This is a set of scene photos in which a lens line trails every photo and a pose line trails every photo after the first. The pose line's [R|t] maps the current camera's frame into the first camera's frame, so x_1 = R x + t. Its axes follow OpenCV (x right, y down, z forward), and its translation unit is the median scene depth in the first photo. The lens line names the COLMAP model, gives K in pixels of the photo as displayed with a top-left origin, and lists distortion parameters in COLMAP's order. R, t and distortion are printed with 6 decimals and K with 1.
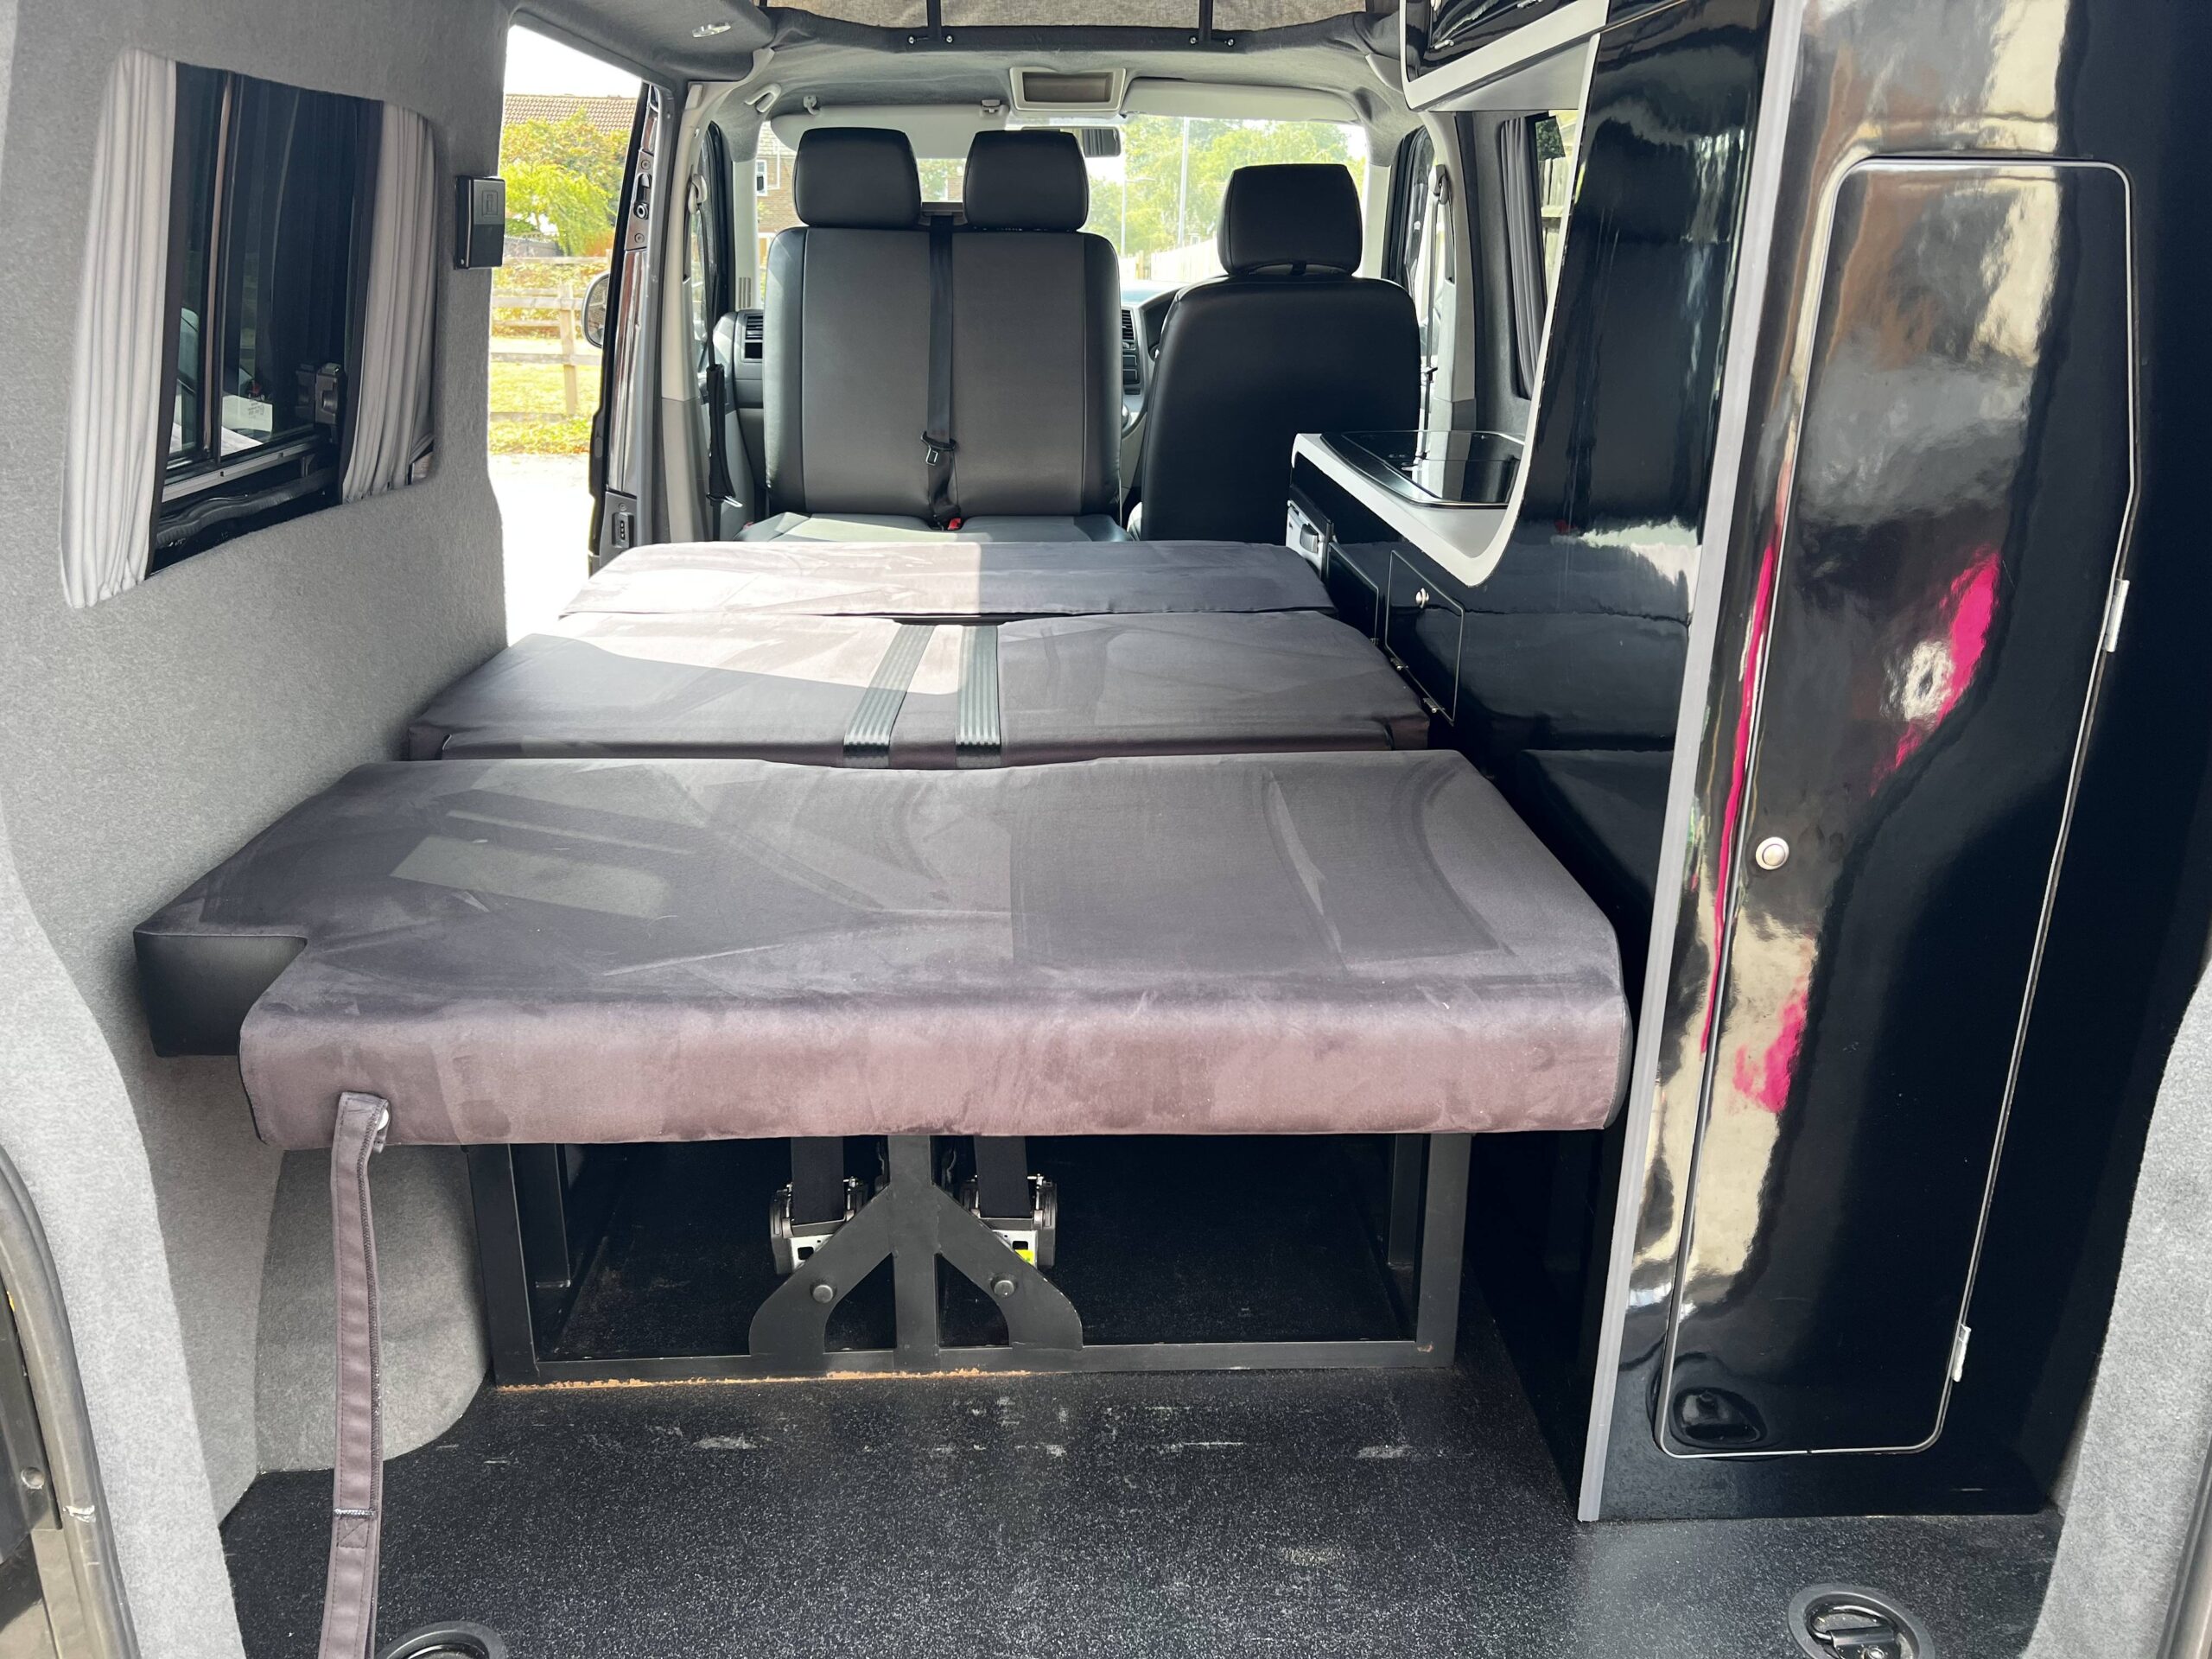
lens RADIAL K [[1700.4, 0, 1080.0], [0, 1700.4, 826.4], [0, 0, 1]] dist [0.105883, -0.264157]
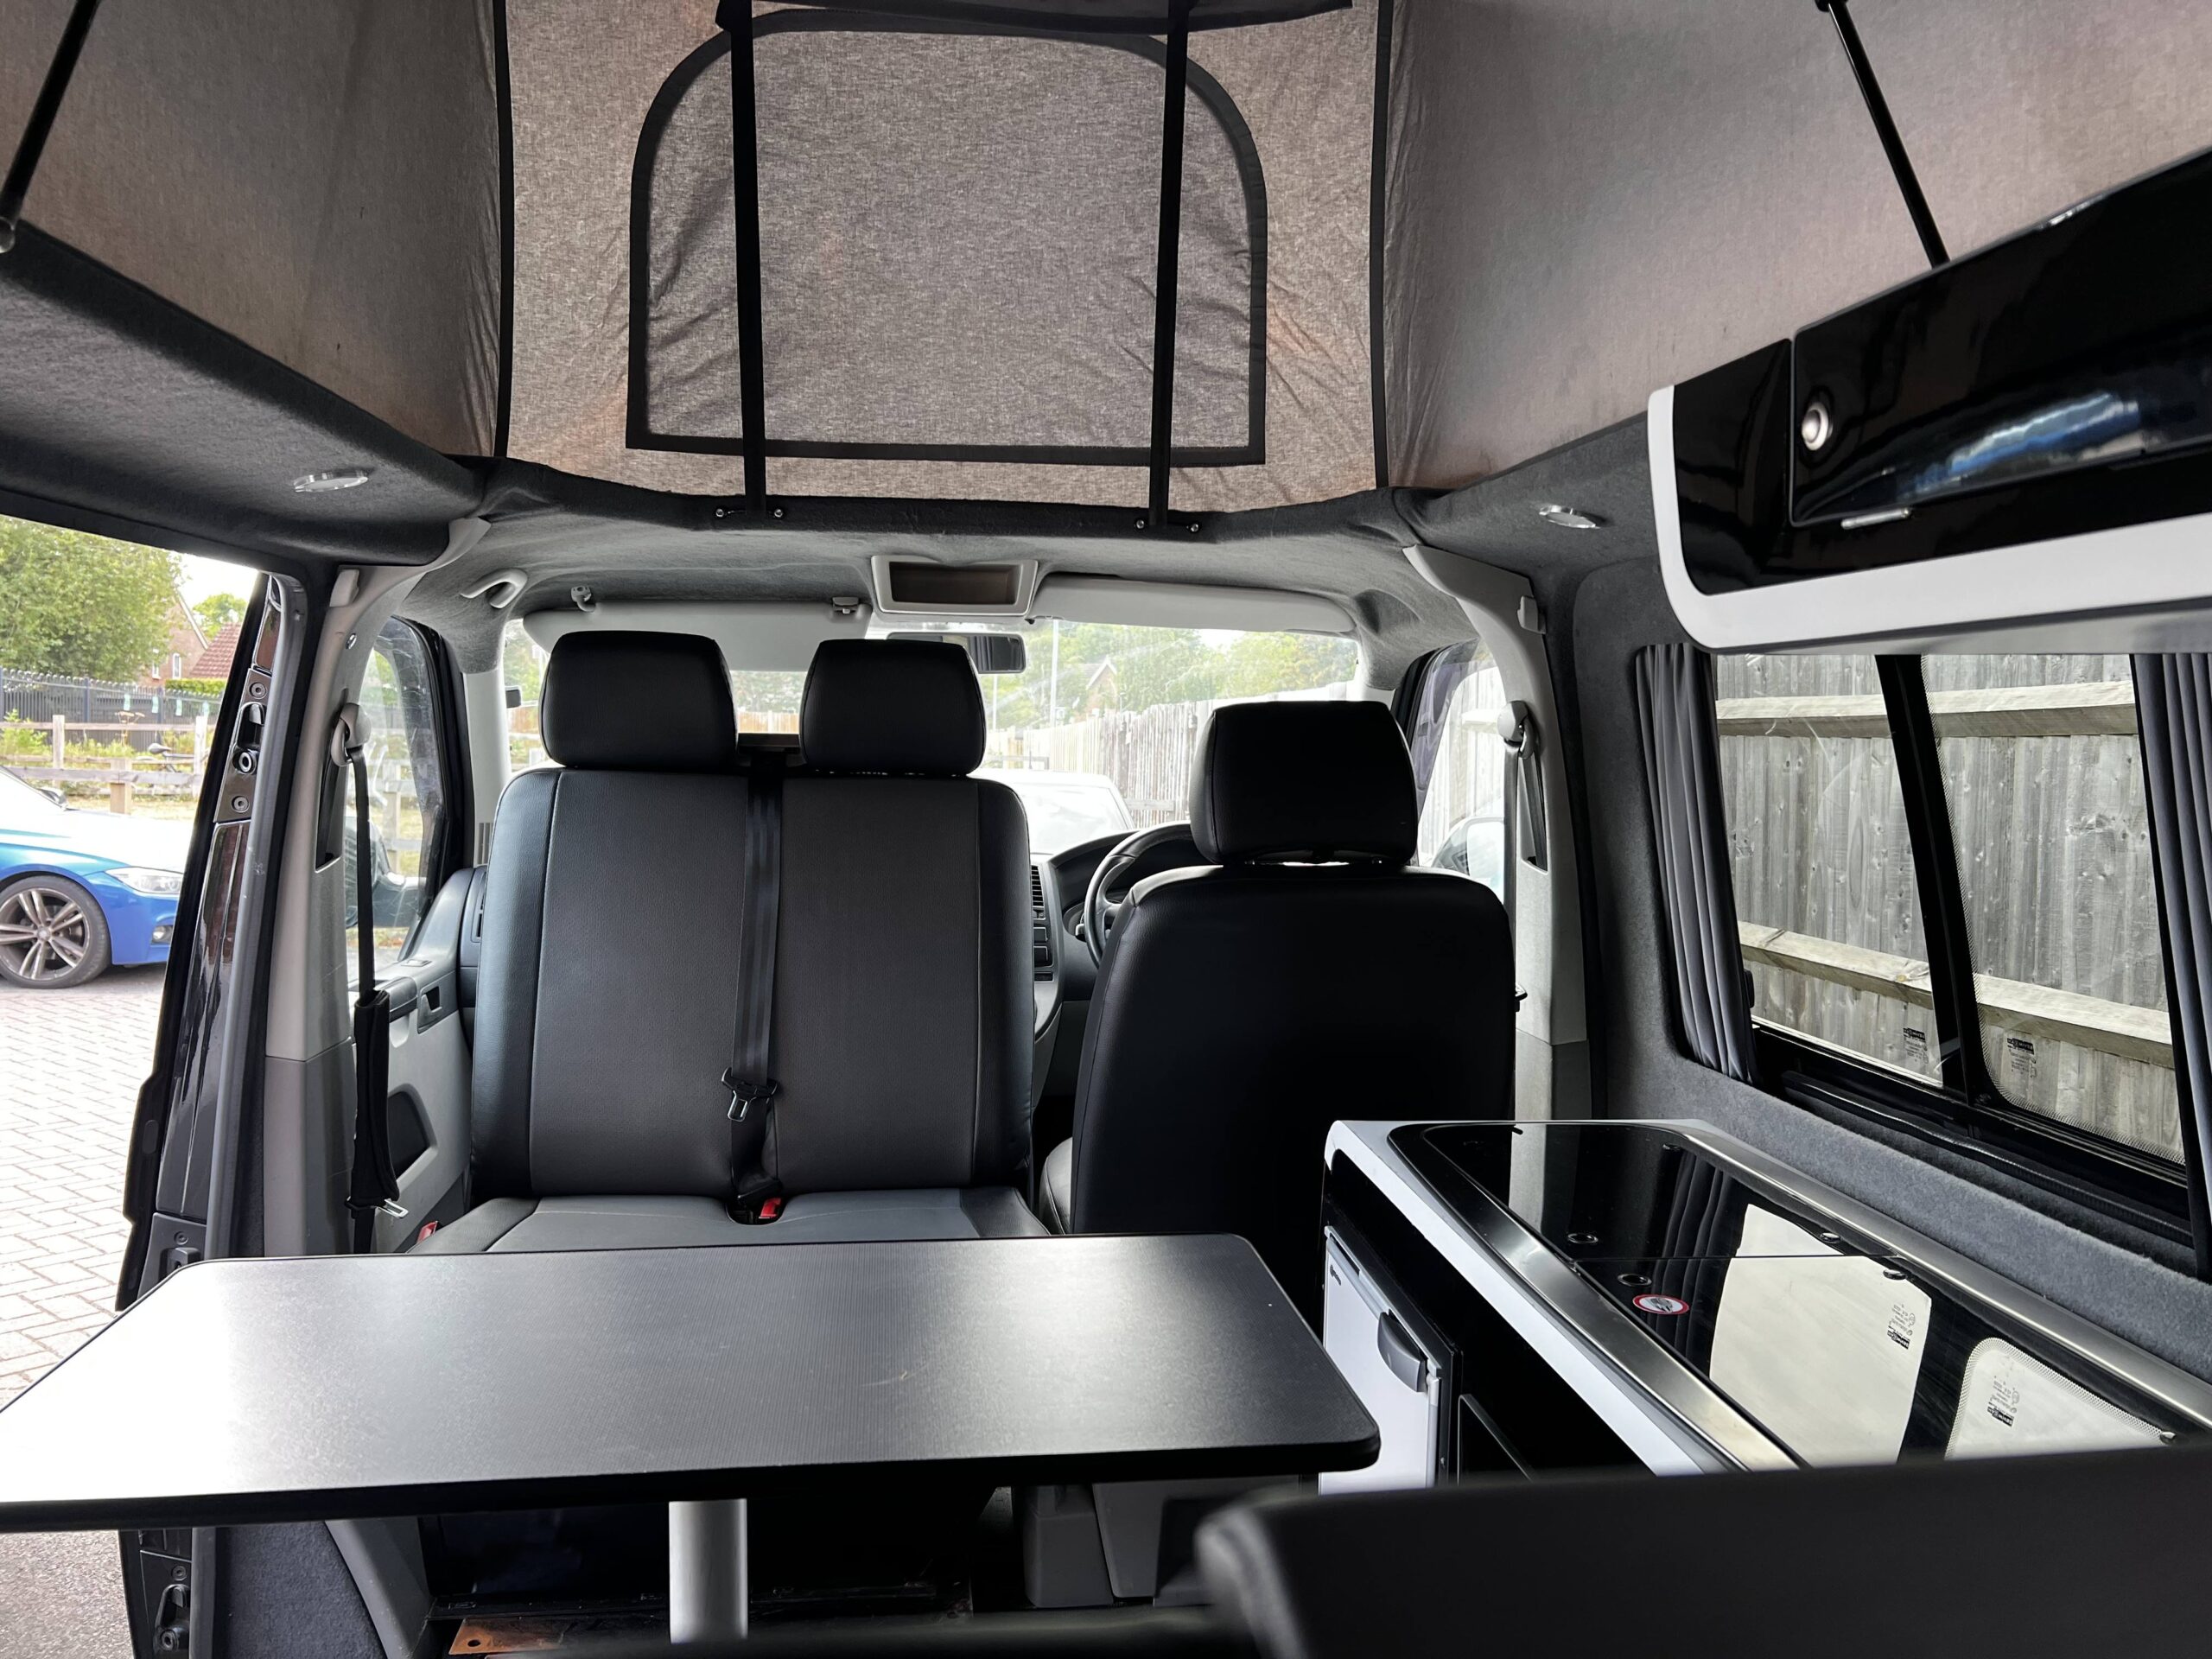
lens RADIAL K [[1700.4, 0, 1080.0], [0, 1700.4, 826.4], [0, 0, 1]] dist [0.105883, -0.264157]
pose [[0.996816, 0.006486, 0.079469, -0.010987], [0.014081, 0.966699, -0.255529, -0.157247], [-0.078480, 0.255835, 0.963530, 0.354551]]
